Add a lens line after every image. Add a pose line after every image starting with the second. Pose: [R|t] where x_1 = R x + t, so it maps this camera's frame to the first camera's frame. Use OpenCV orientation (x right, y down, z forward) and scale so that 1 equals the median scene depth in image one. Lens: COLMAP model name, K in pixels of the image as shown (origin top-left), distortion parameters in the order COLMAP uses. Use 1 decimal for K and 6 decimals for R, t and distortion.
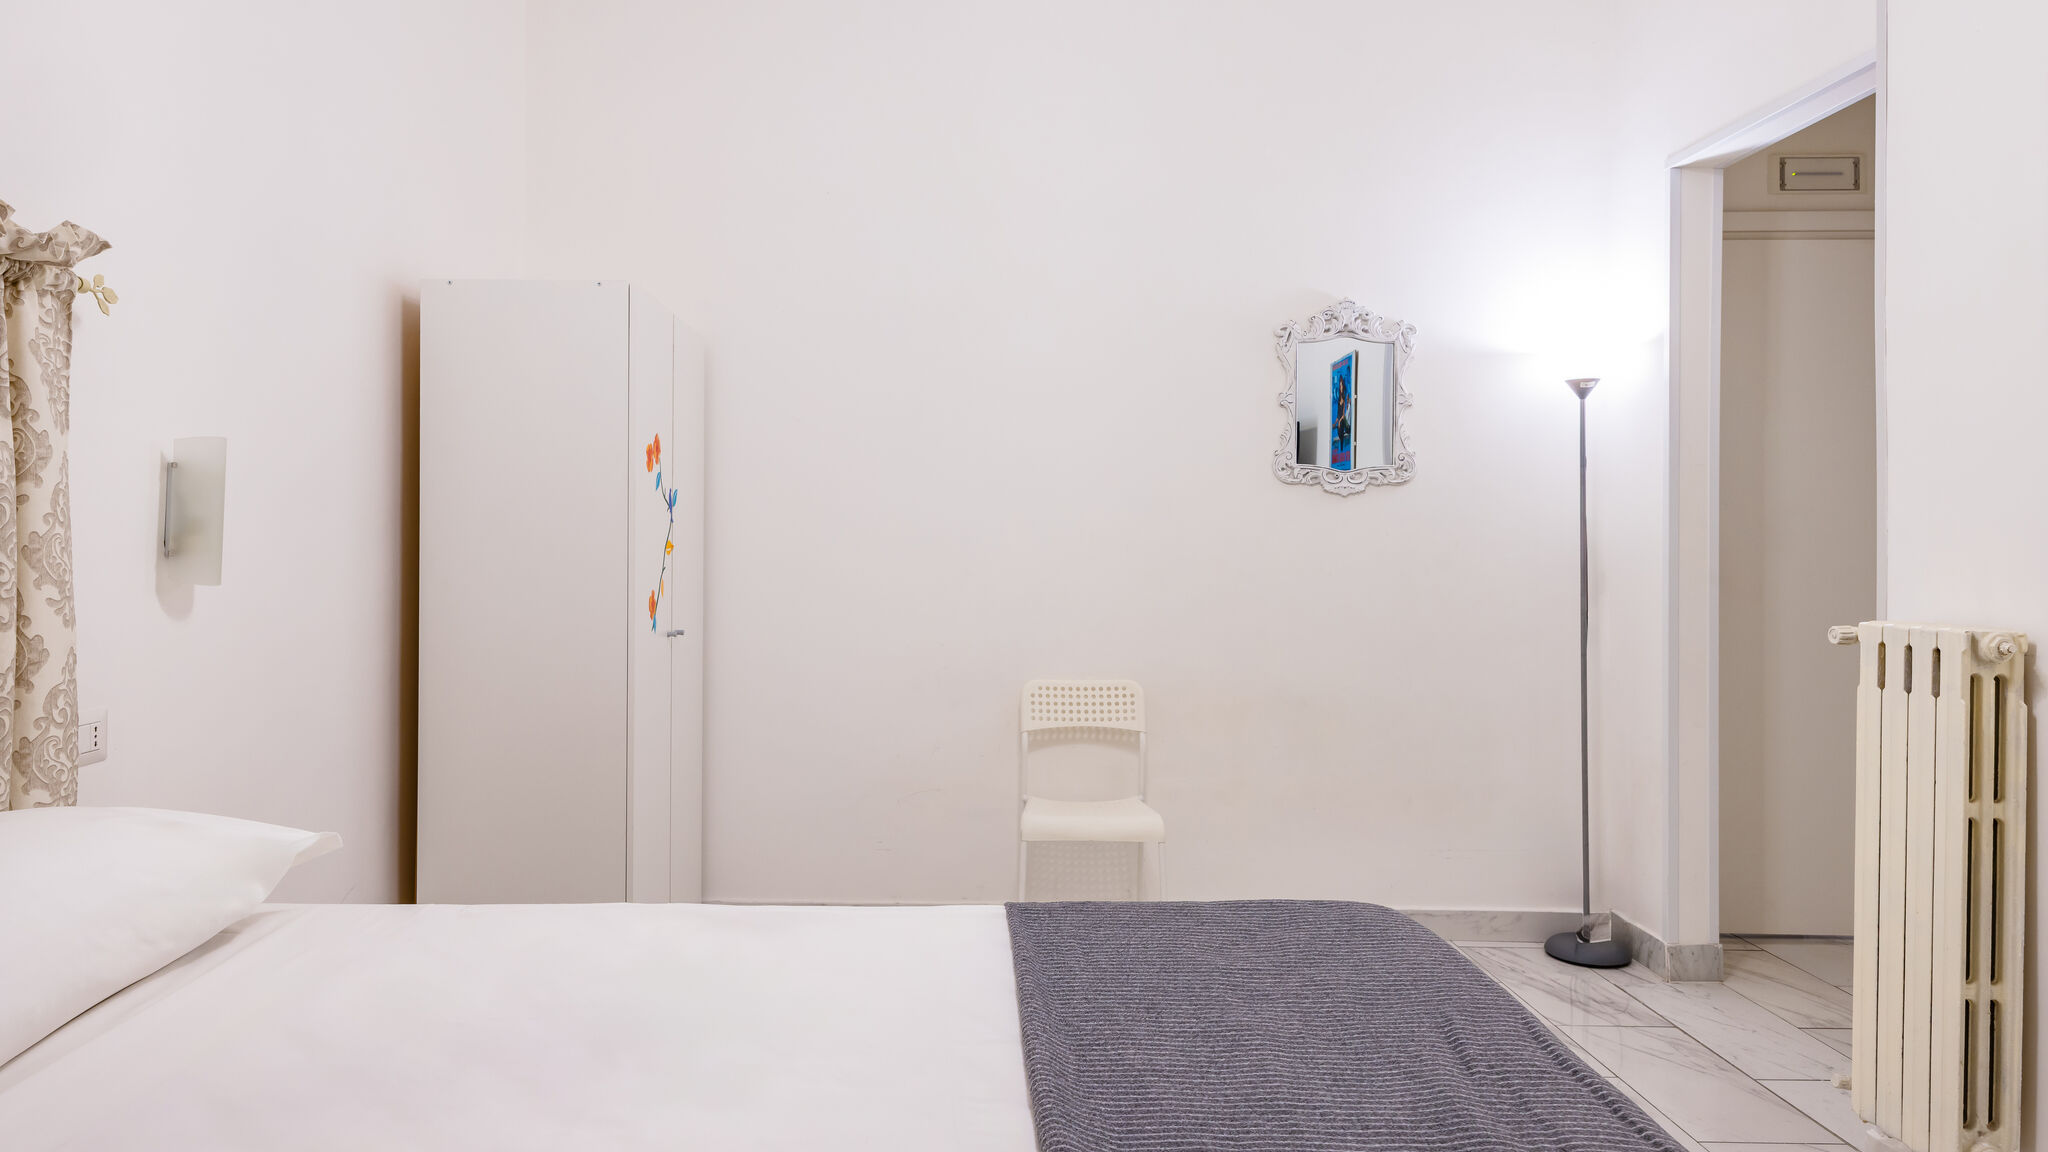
lens RADIAL K [[1221.7, 0, 1023.2], [0, 1221.7, 557.6], [0, 0, 1]] dist [-0.000674, -0.002489]
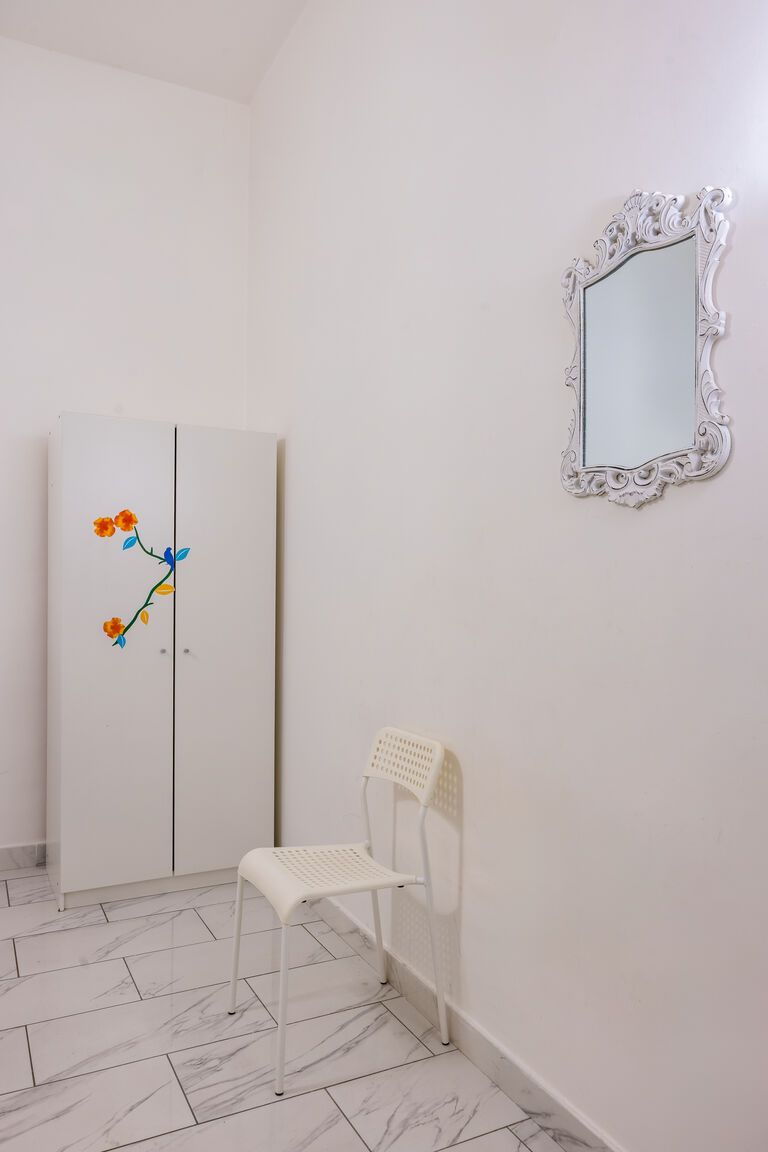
lens RADIAL K [[822.5, 0, 418.6], [0, 822.5, 597.1], [0, 0, 1]] dist [-0.012593, 0.000048]
pose [[0.453294, 0.009171, -0.891314, 0.606086], [-0.009060, 0.999943, 0.005681, -0.006072], [0.891315, 0.005500, 0.453351, 0.730207]]
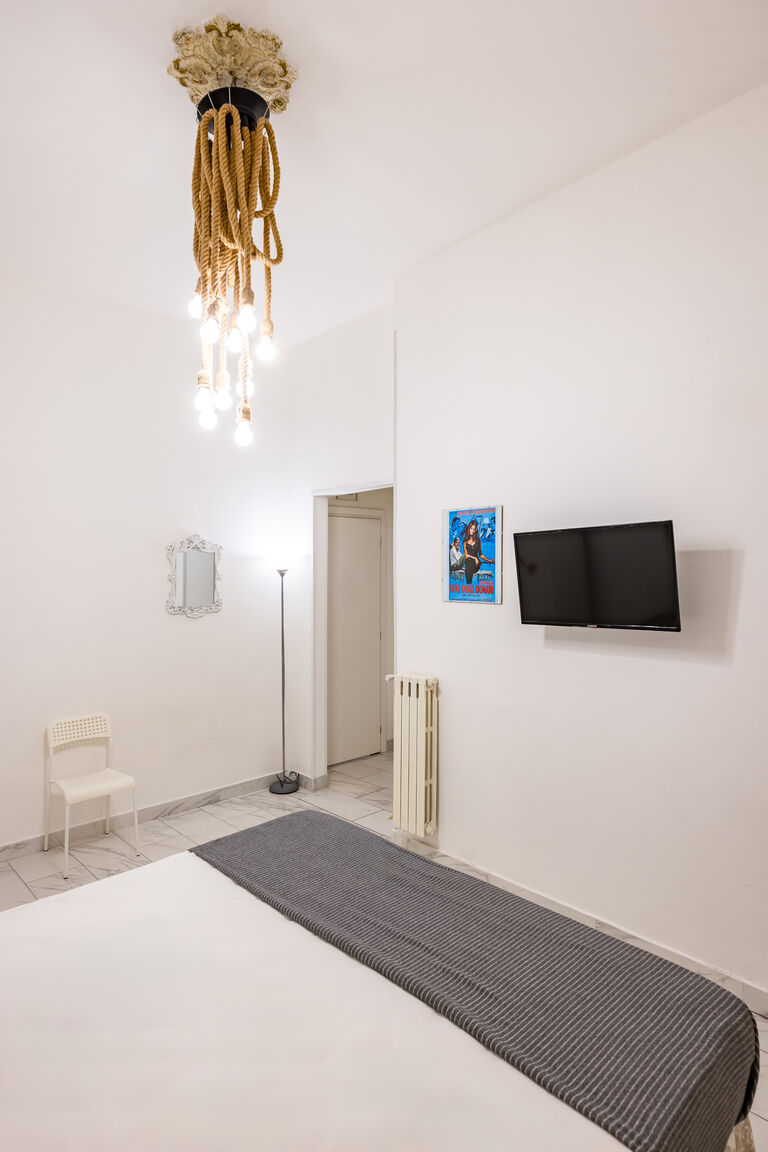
lens RADIAL K [[600.2, 0, 388.5], [0, 600.2, 578.0], [0, 0, 1]] dist [-0.007282, -0.000625]
pose [[0.719604, -0.005307, 0.694364, -0.273550], [0.004238, 0.999986, 0.003251, -0.133136], [-0.694372, 0.000604, 0.719616, -0.082350]]
